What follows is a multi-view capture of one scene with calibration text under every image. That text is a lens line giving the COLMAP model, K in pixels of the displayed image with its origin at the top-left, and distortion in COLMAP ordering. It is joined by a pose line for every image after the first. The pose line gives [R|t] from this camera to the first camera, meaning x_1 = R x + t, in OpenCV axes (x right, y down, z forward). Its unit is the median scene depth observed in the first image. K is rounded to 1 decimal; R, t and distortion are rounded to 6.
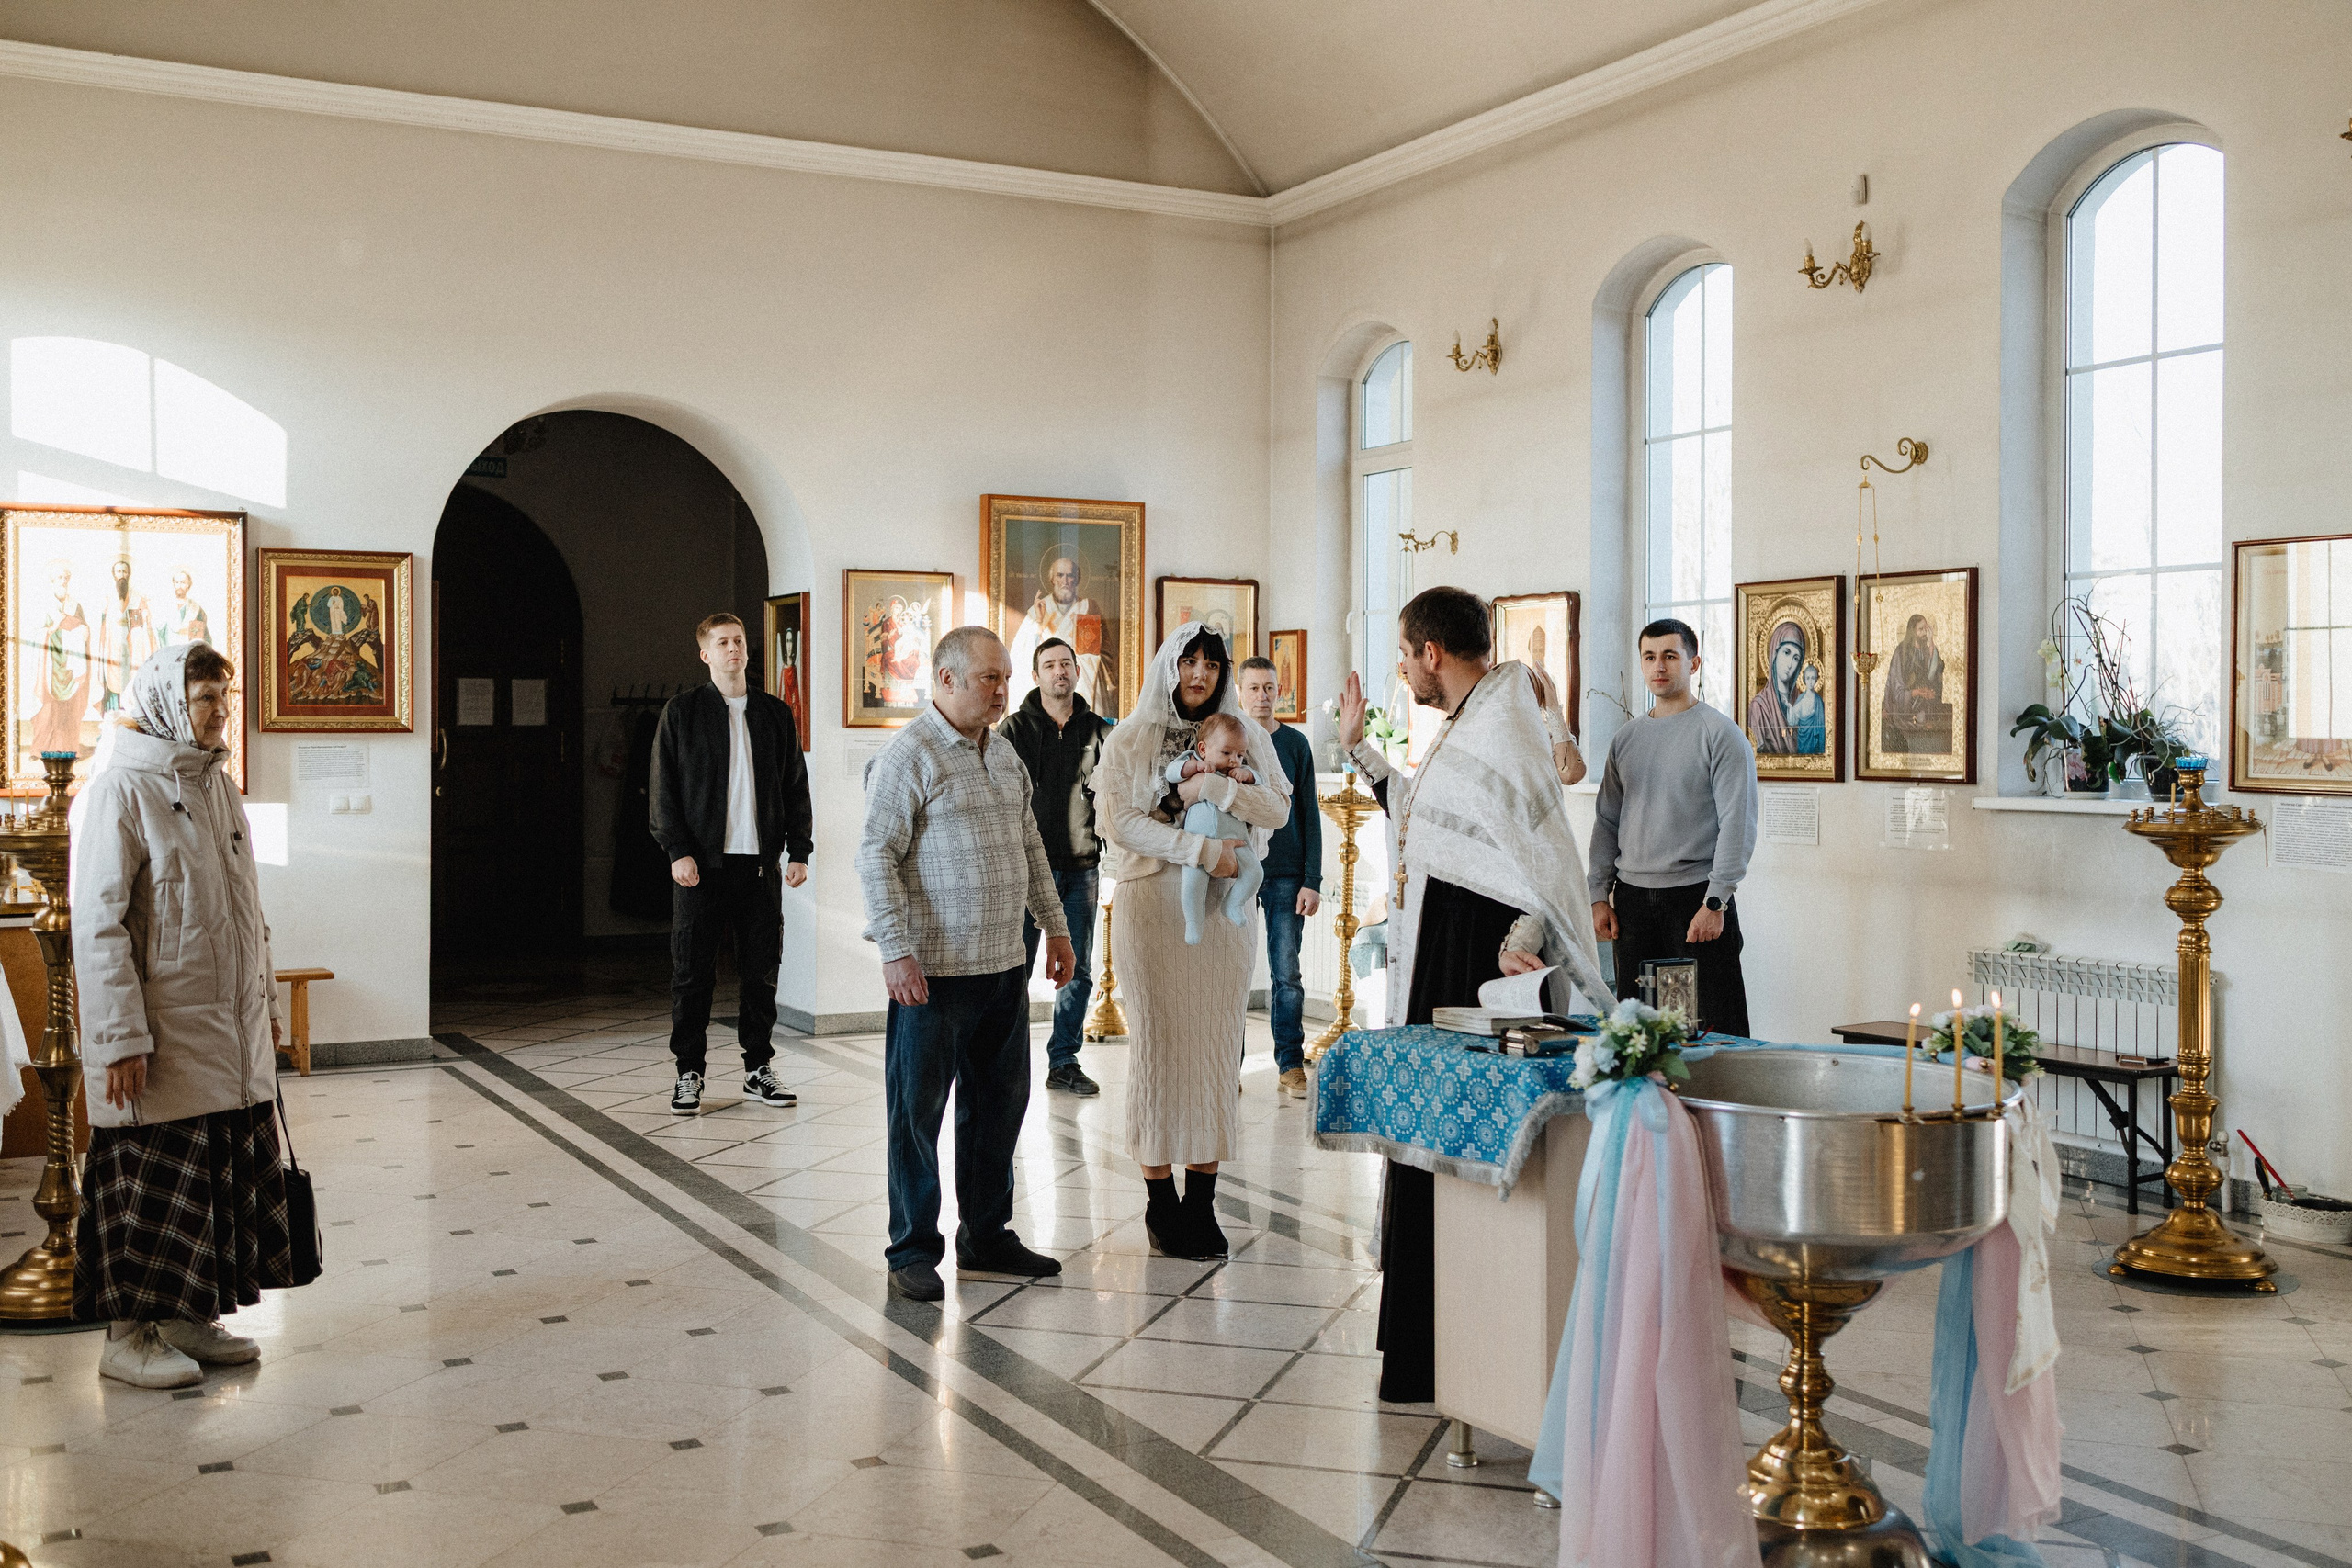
lens RADIAL K [[2354.4, 0, 1143.7], [0, 2354.4, 779.6], [0, 0, 1]] dist [0.007905, 0.000000]
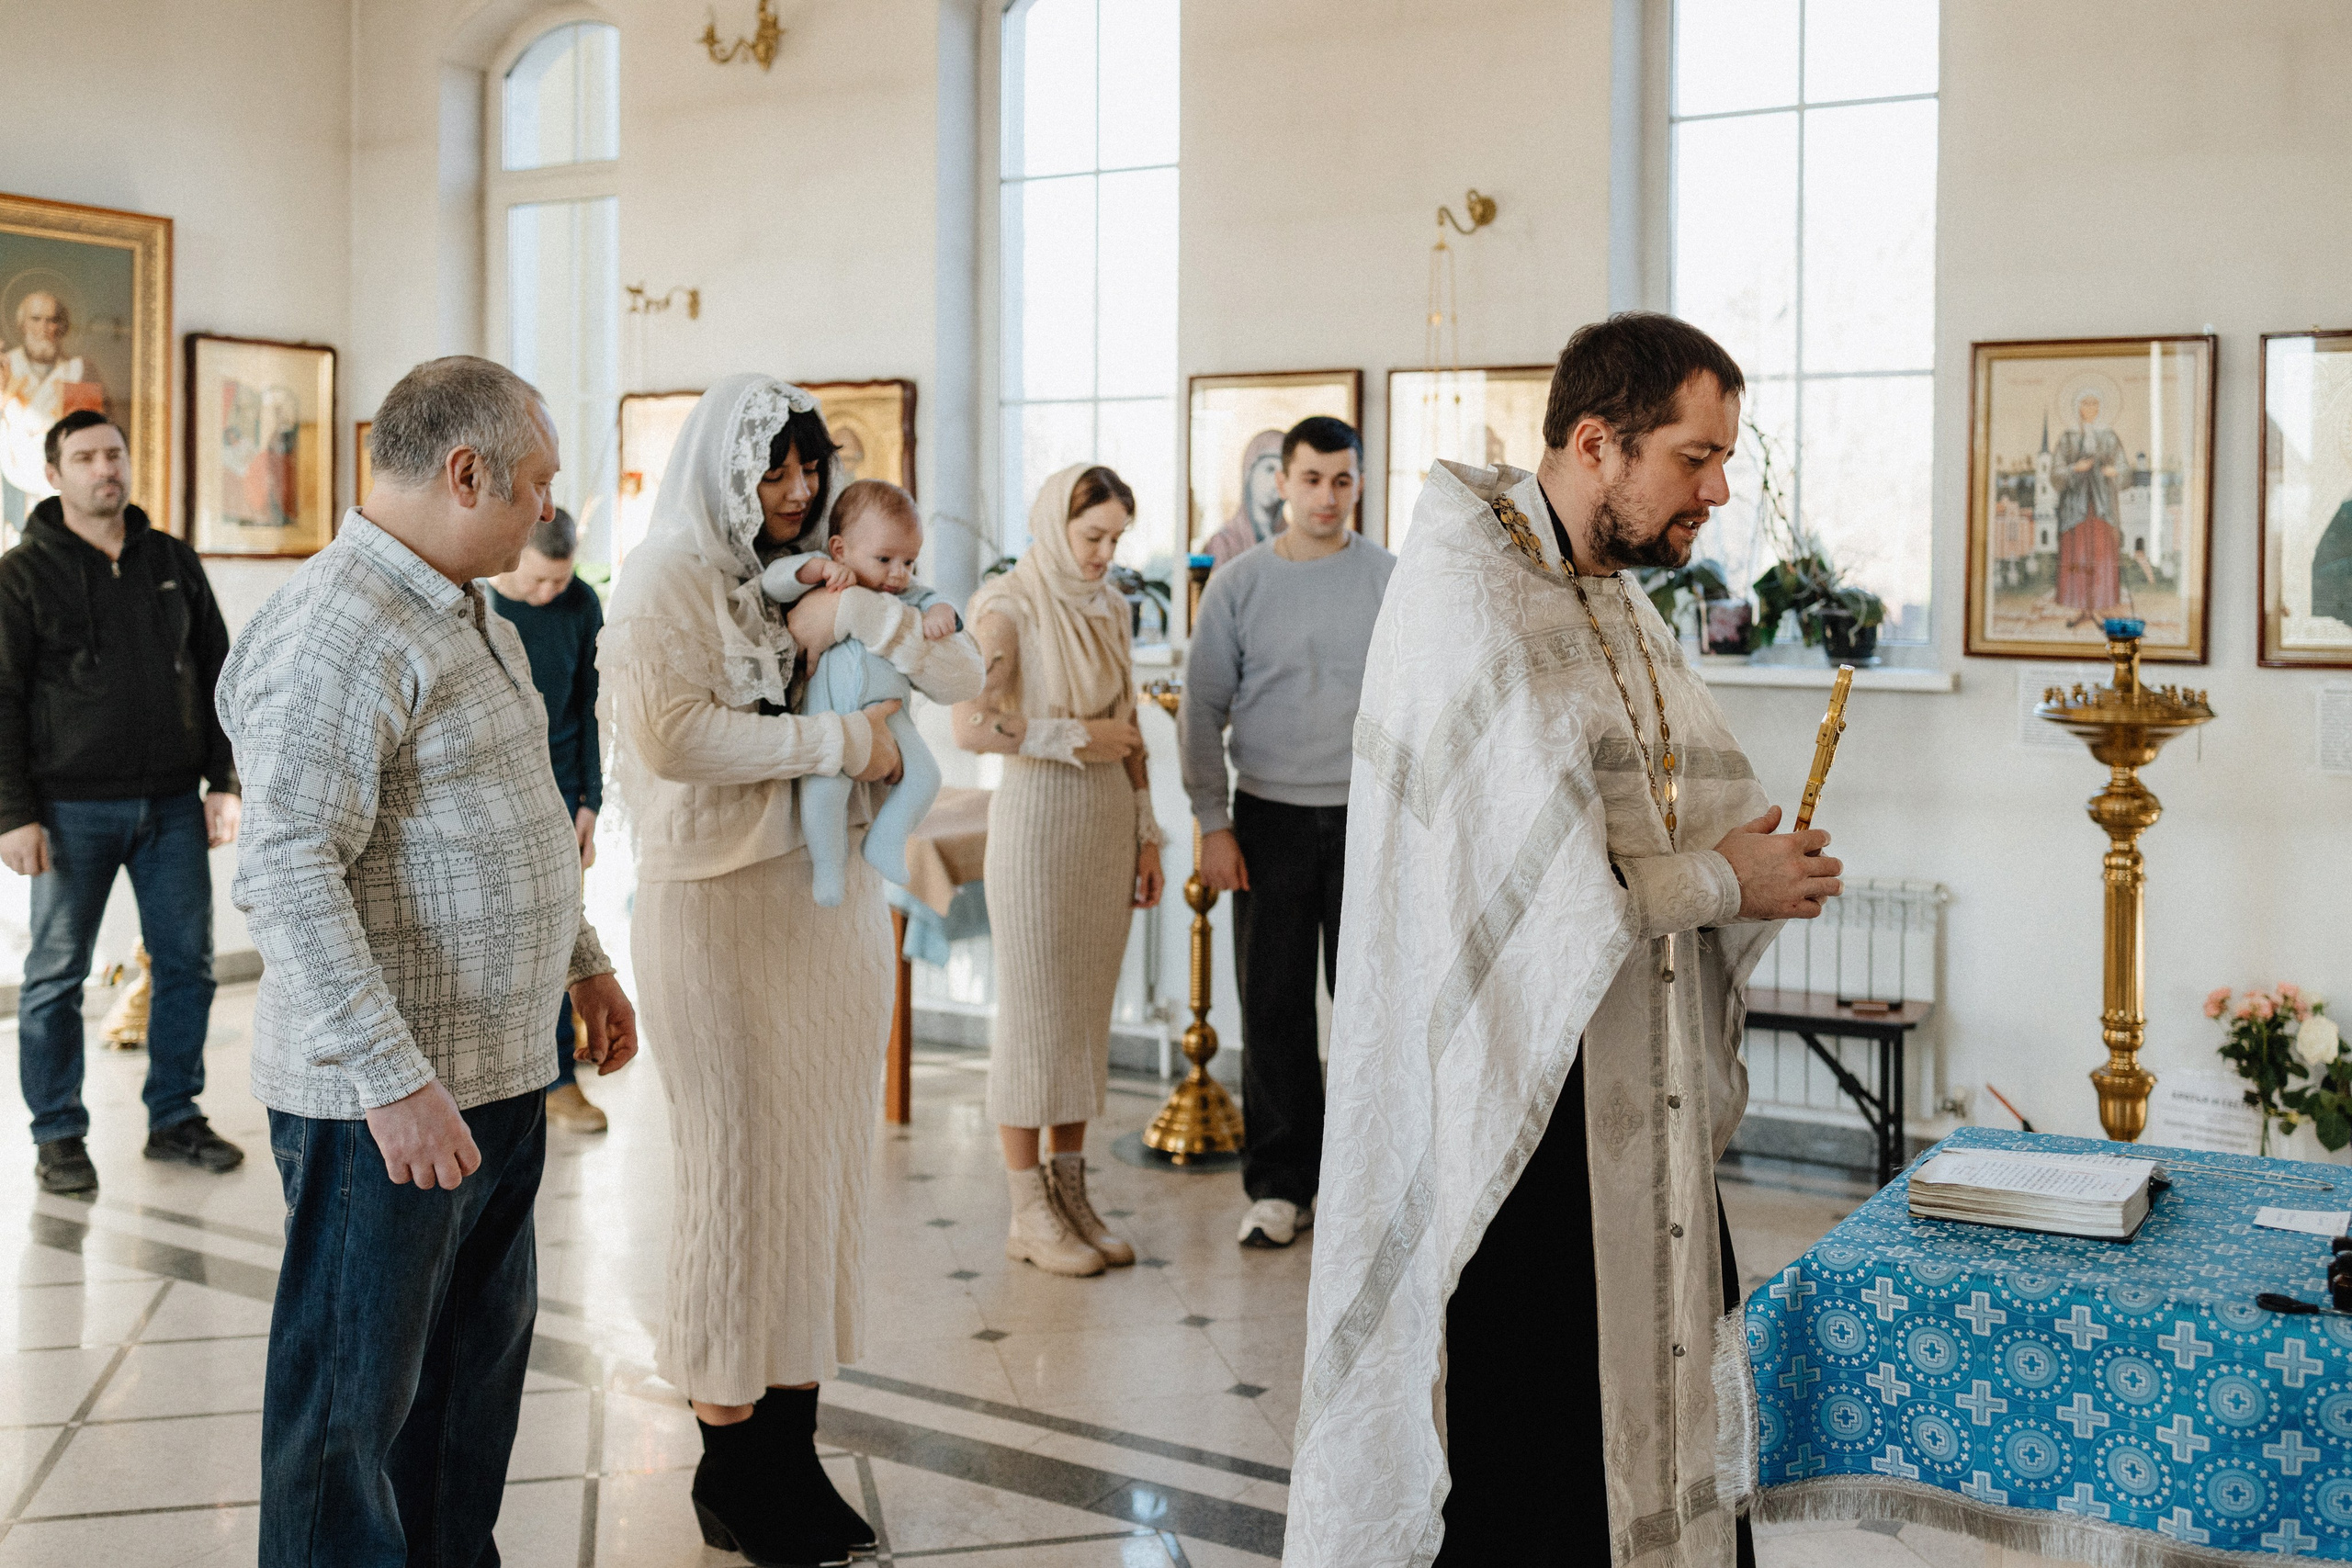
lens RADIAL K [[2408.3, 0, 1280.4], [0, 2408.3, 611.8], [0, 0, 1]] dist [0.008887, 0.000000]
pose [[0.845771, -0.003511, 0.533534, -0.147228], [0.003025, 0.999994, 0.001786, -0.011030], [-0.533537, 0.000104, 0.845777, 0.390568]]
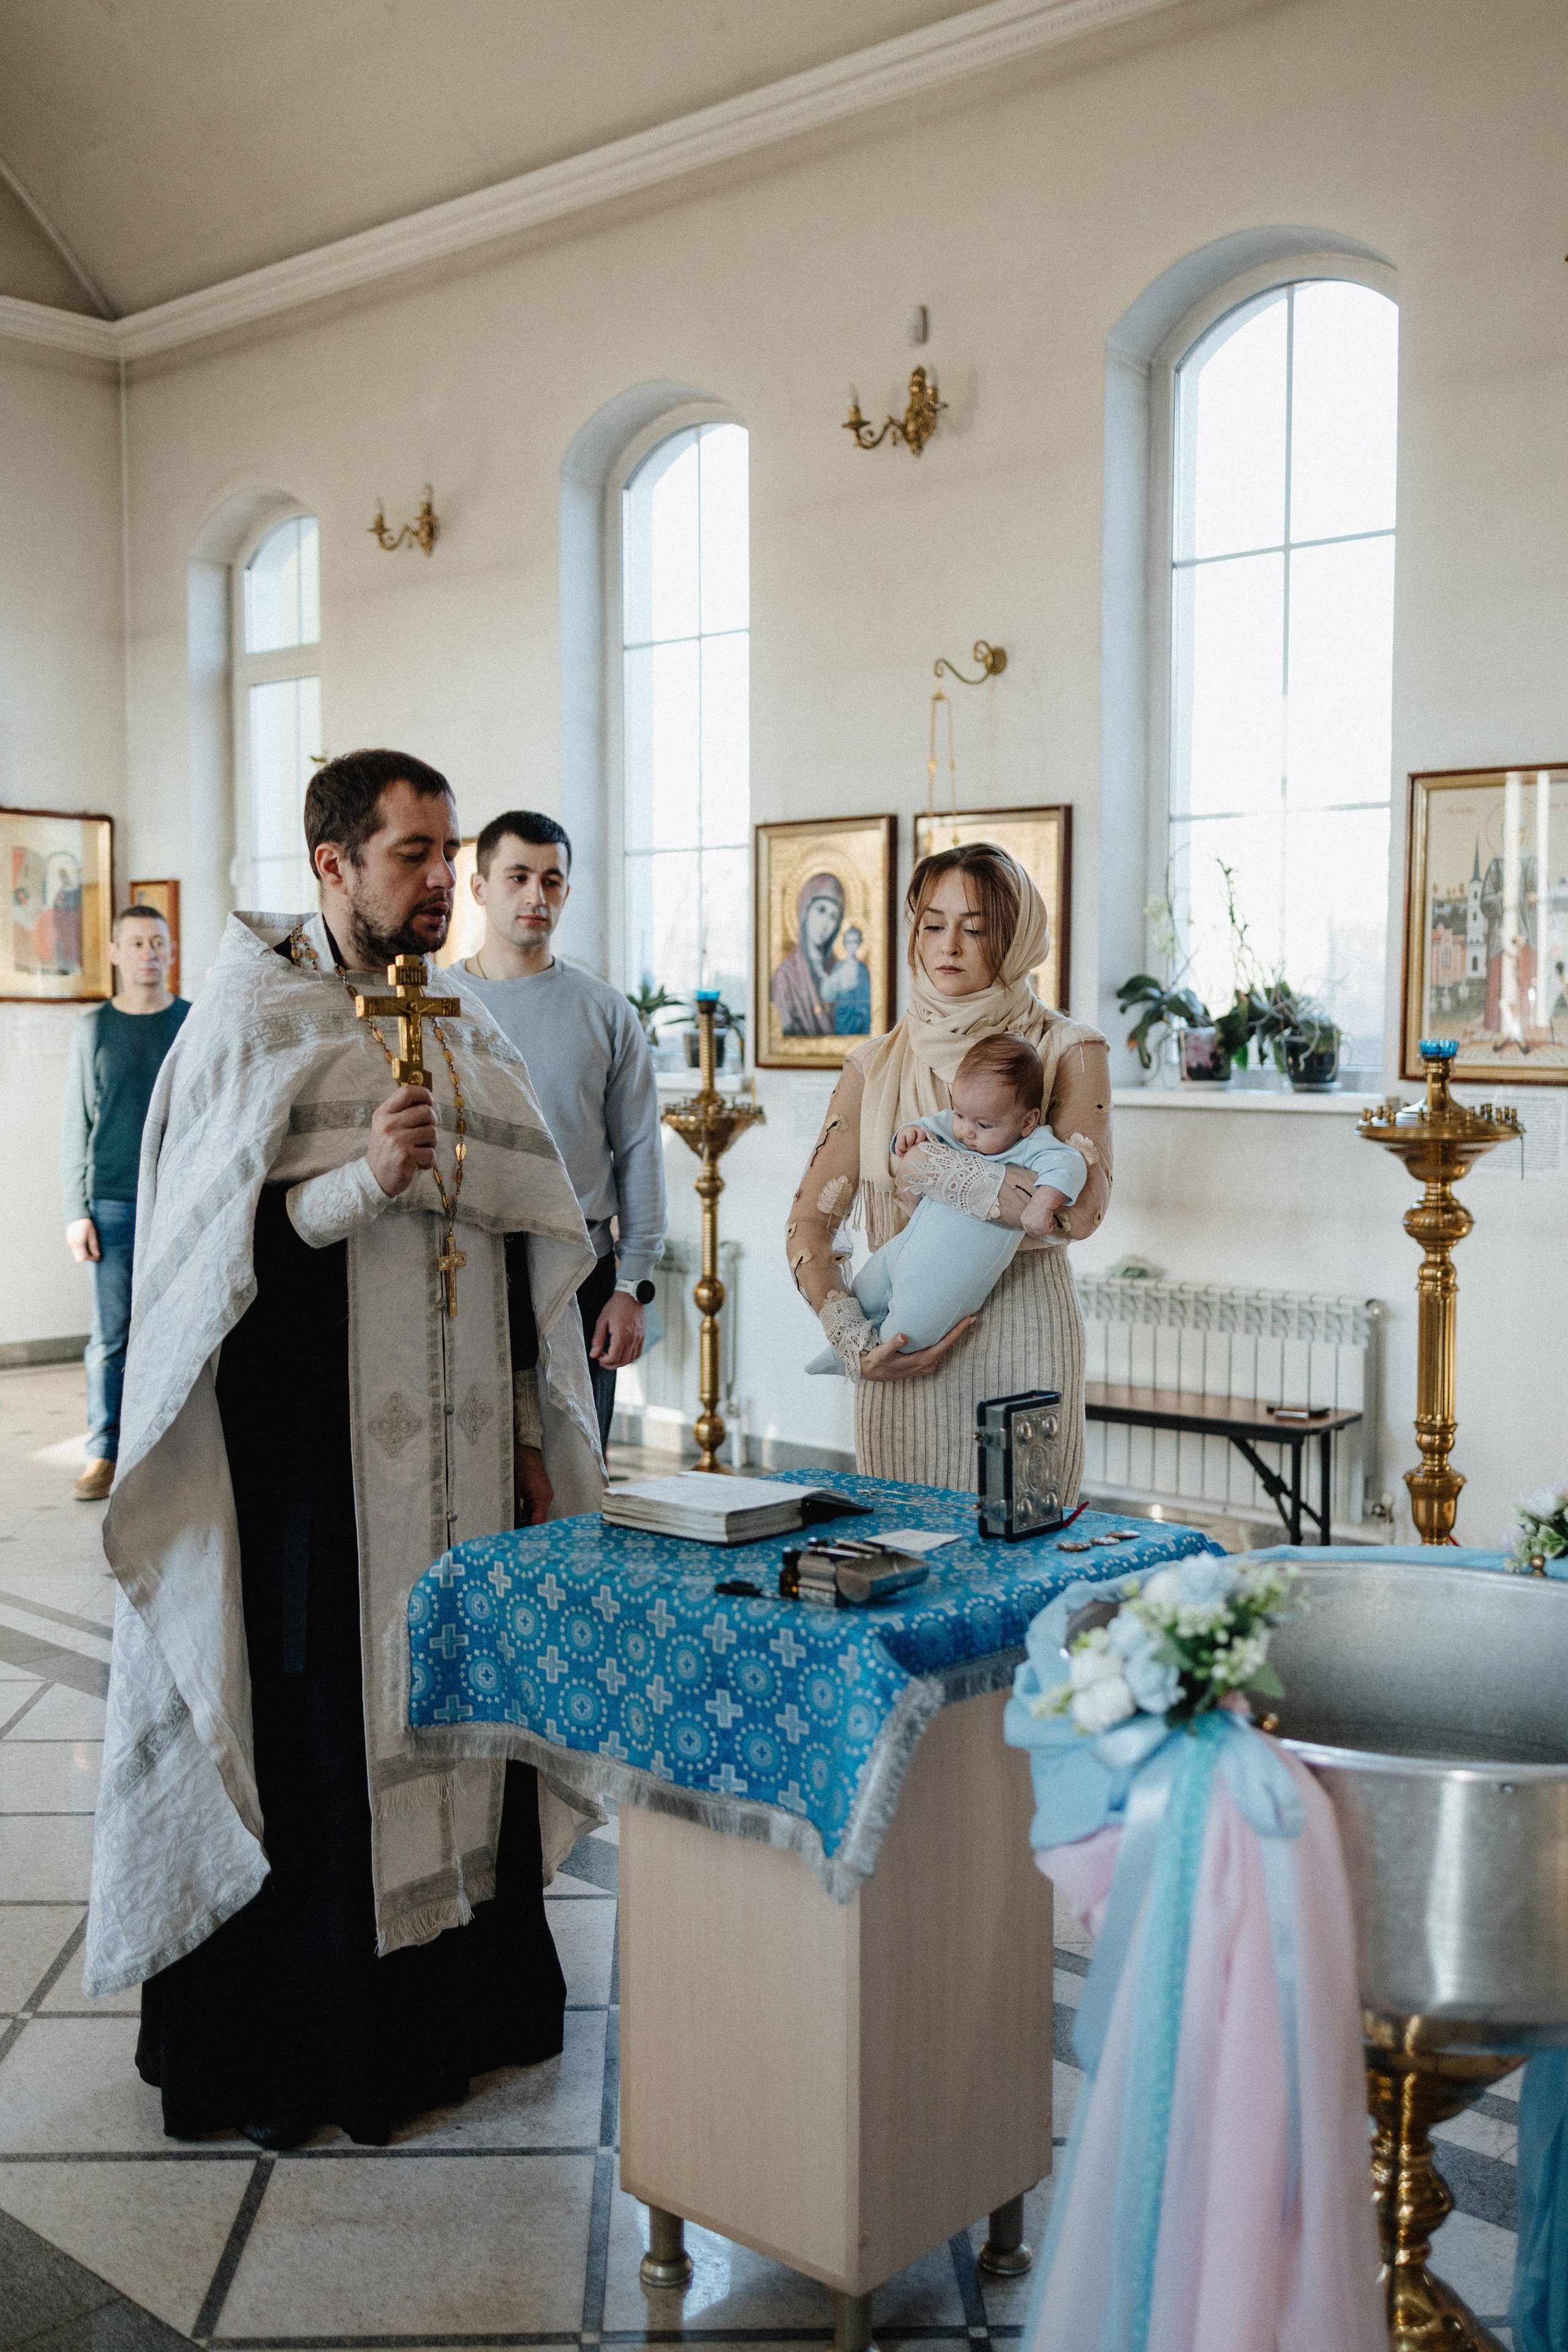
lens RADIAL K [[2354.6, 0, 778.5], [0, 2354.6, 1186.0], [0, 0, 1]] dist [0.007905, 0.000000]
pose [[0.941263, -0.024198, 0.336806, -0.016447], [0.005958, 0.998464, 0.055085, -0.004460], [-0.337621, -0.049843, 0.939961, 0.270067]]
